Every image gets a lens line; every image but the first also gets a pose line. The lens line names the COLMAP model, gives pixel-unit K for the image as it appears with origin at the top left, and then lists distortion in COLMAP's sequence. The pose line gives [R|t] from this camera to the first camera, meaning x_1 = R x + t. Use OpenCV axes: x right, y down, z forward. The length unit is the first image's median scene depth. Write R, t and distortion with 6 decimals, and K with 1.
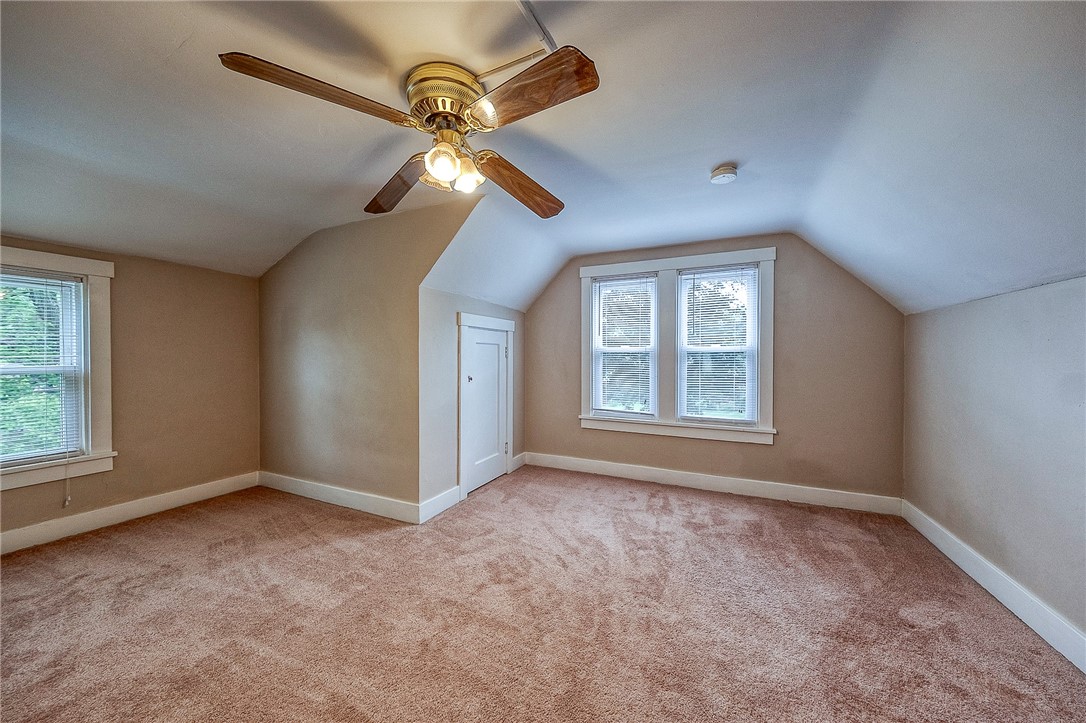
lens RADIAL K [[369.6, 0, 539.8], [0, 369.6, 359.0], [0, 0, 1]] dist [0.002296, -0.001115]
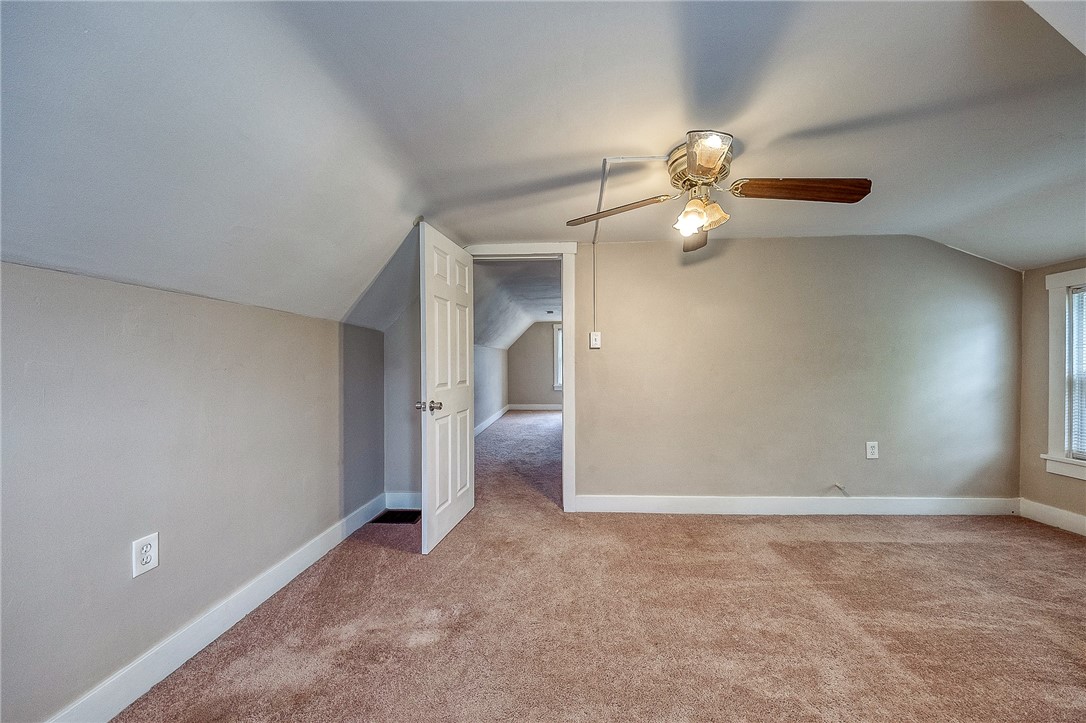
lens RADIAL K [[369.6, 0, 545.5], [0, 369.6, 368.3], [0, 0, 1]] dist [0.002296, -0.001115]
pose [[-0.929305, 0.008471, -0.369217, 0.380404], [0.004898, 0.999932, 0.010613, -0.008643], [0.369282, 0.008054, -0.929283, 1.078429]]
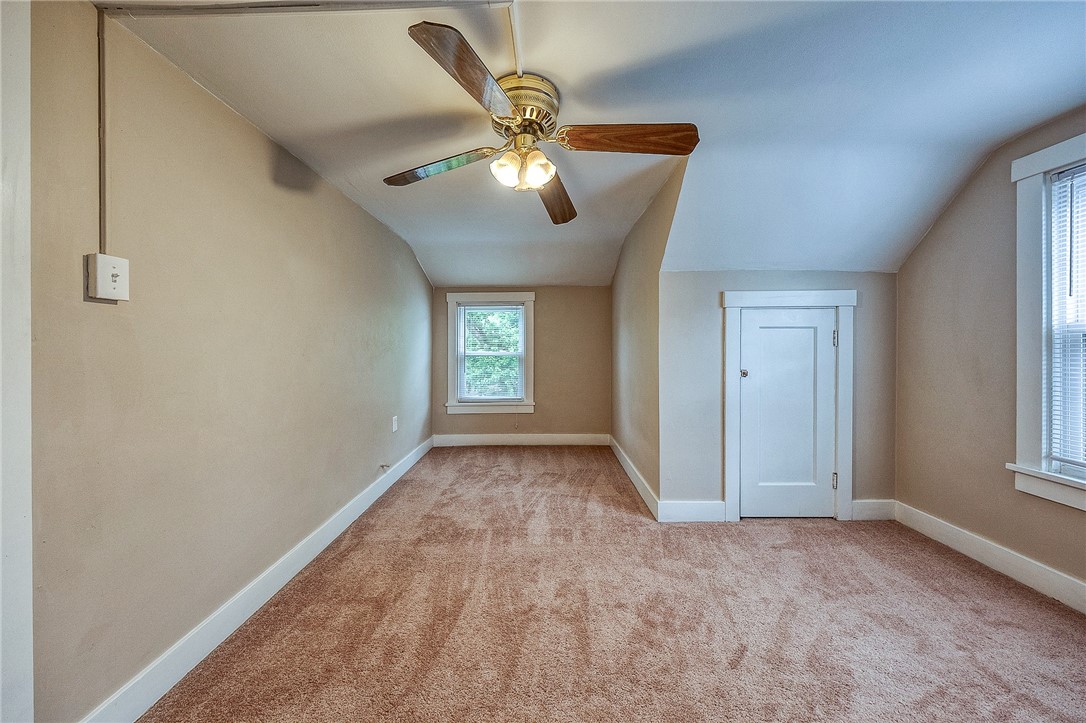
lens RADIAL K [[369.6, 0, 550.7], [0, 369.6, 347.6], [0, 0, 1]] dist [0.002296, -0.001115]
pose [[0.429007, 0.000590, -0.903301, 0.411874], [0.000745, 0.999999, 0.001007, -0.003461], [0.903301, -0.001105, 0.429006, 0.336489]]
